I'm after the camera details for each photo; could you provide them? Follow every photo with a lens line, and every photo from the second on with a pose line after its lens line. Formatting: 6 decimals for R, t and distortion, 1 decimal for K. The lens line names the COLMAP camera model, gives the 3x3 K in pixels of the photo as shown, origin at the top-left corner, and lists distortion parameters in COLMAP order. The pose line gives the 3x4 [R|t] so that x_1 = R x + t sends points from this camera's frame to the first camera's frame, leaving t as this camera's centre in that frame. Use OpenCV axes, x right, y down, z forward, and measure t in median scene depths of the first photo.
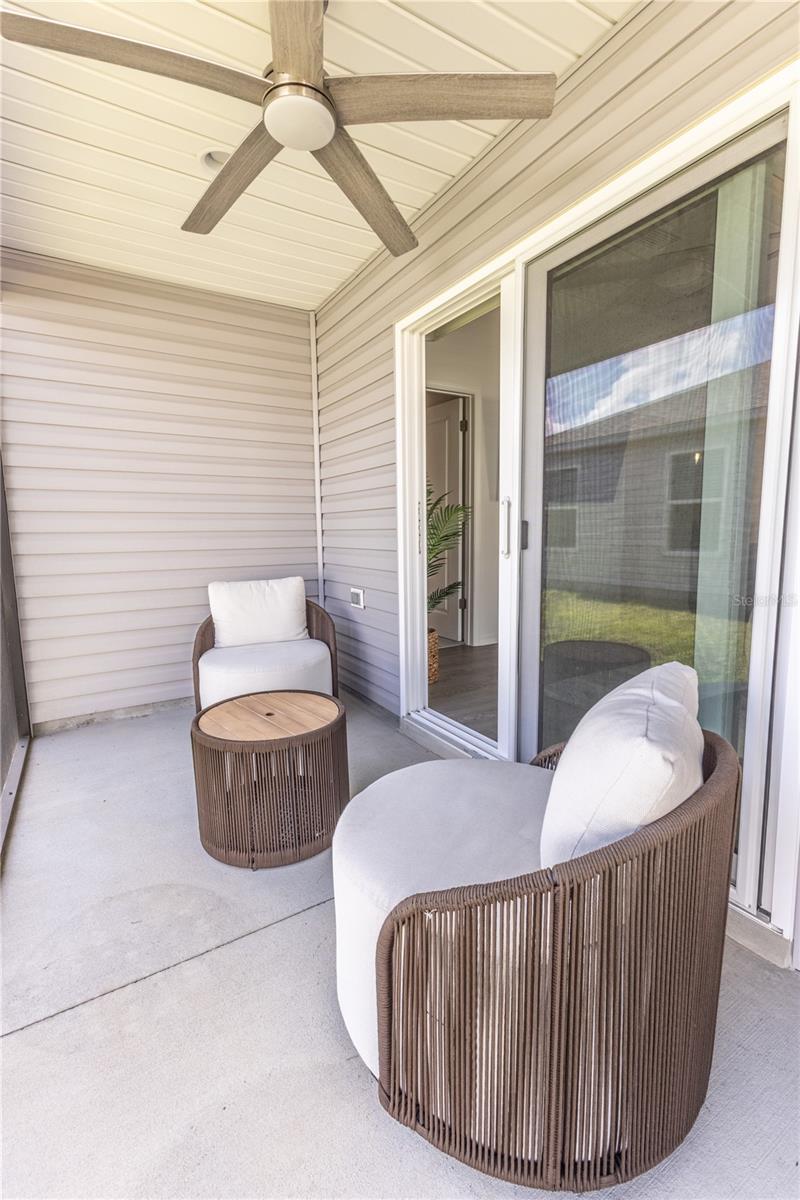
lens RADIAL K [[534.6, 0, 410.9], [0, 534.6, 588.5], [0, 0, 1]] dist [0.015165, -0.003624]
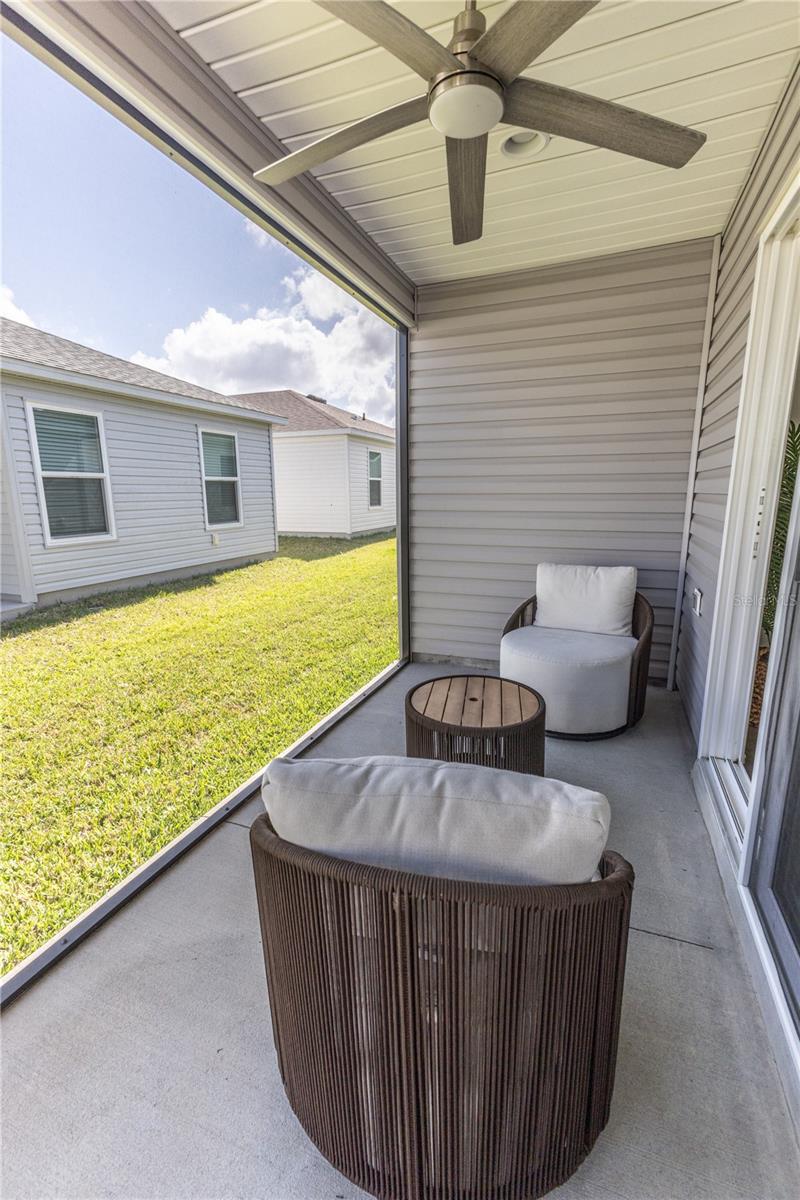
lens RADIAL K [[534.6, 0, 392.2], [0, 534.6, 601.4], [0, 0, 1]] dist [0.015165, -0.003624]
pose [[0.587568, 0.174021, -0.790240, 0.304770], [-0.090532, 0.984607, 0.149510, -0.070571], [0.804094, -0.016306, 0.594278, 0.155203]]
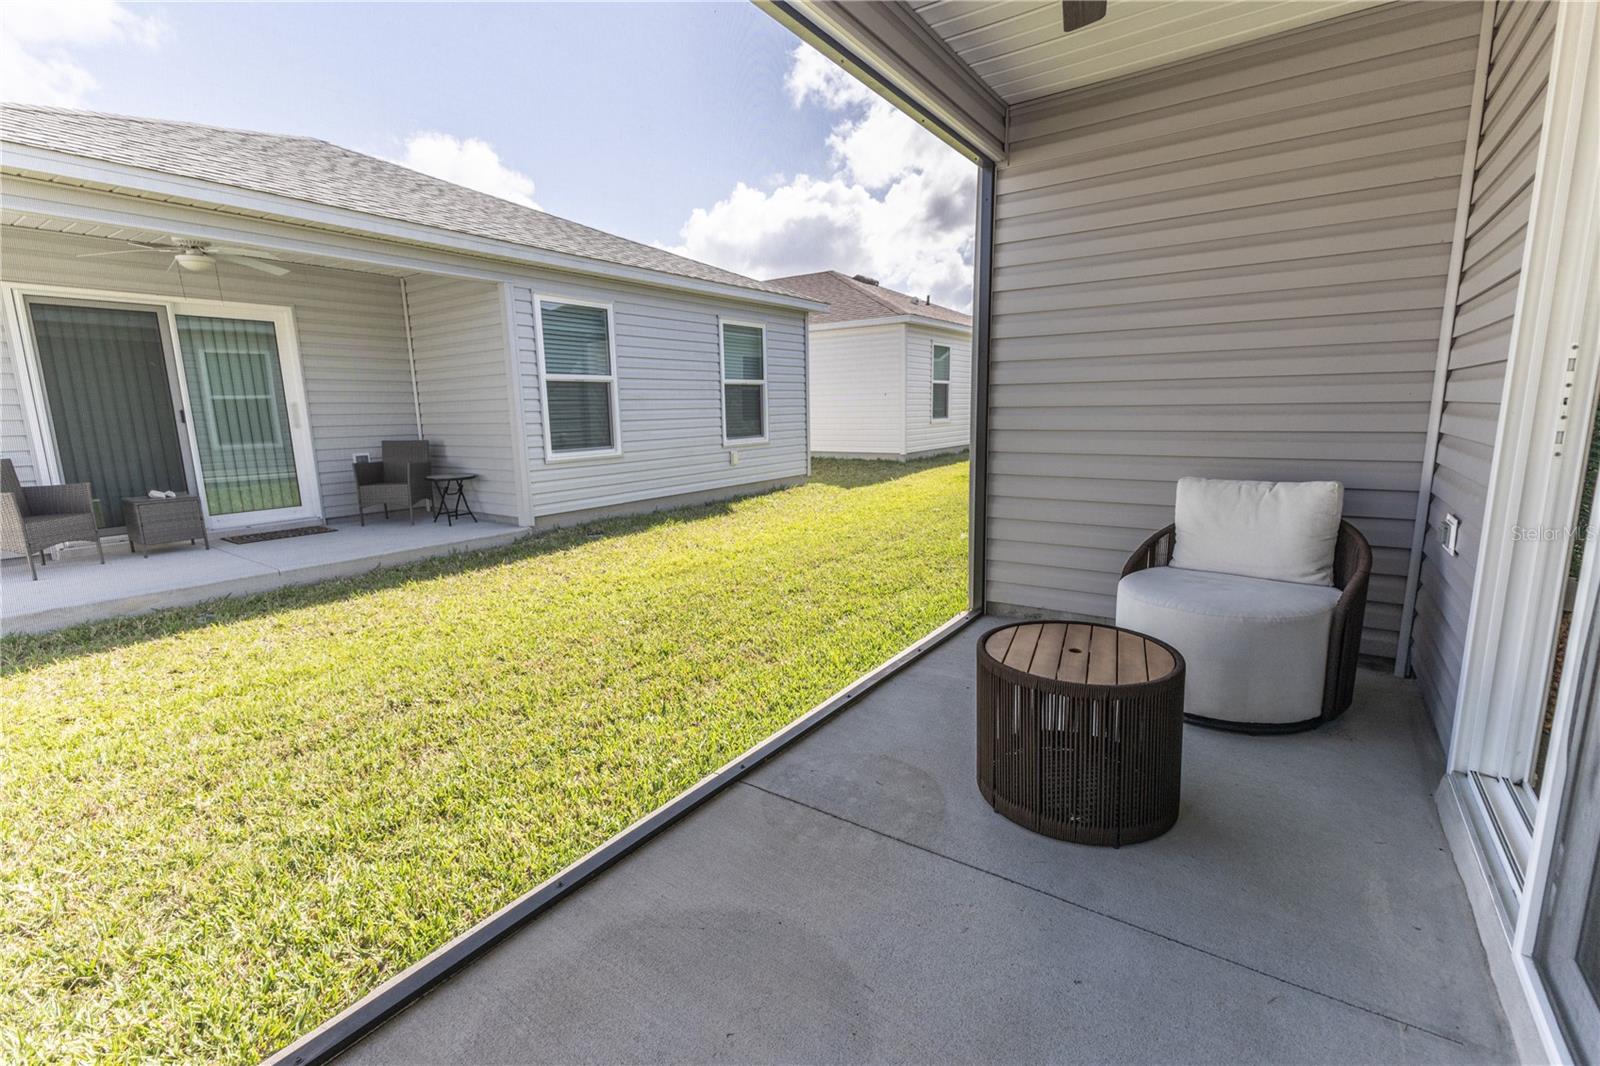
lens RADIAL K [[712.8, 0, 789.7], [0, 712.8, 529.8], [0, 0, 1]] dist [0.015165, -0.003624]
pose [[0.382143, 0.164506, -0.909343, 0.327872], [-0.089336, 0.985995, 0.140830, -0.031198], [0.919775, 0.027420, 0.391487, 0.140491]]
